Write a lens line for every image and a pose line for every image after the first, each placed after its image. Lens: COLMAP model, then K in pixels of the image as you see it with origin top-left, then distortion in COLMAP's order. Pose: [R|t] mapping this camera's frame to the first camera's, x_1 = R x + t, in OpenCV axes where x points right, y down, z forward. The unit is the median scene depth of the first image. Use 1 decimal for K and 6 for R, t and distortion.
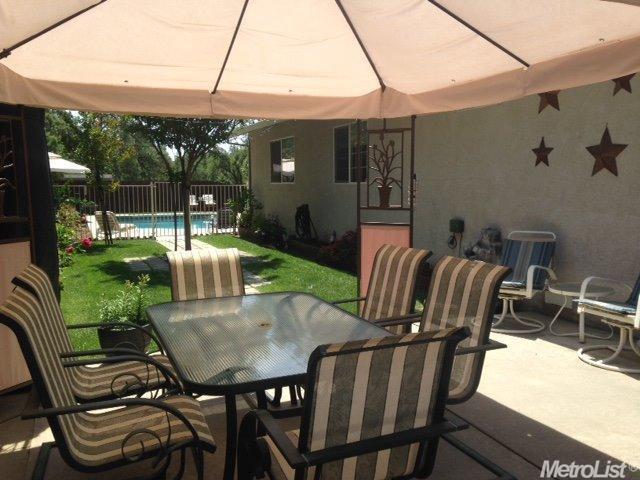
lens RADIAL K [[584.0, 0, 321.7], [0, 584.0, 239.3], [0, 0, 1]] dist [0.117742, 0.000000]
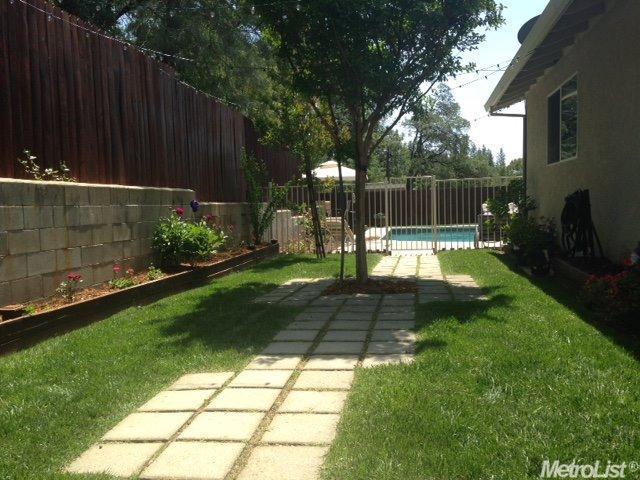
lens RADIAL K [[584.0, 0, 318.7], [0, 584.0, 241.0], [0, 0, 1]] dist [0.117742, 0.000000]
pose [[0.842306, 0.011535, -0.538876, 0.040031], [-0.027228, 0.999405, -0.021167, 0.001177], [0.538312, 0.032502, 0.842119, 0.320506]]
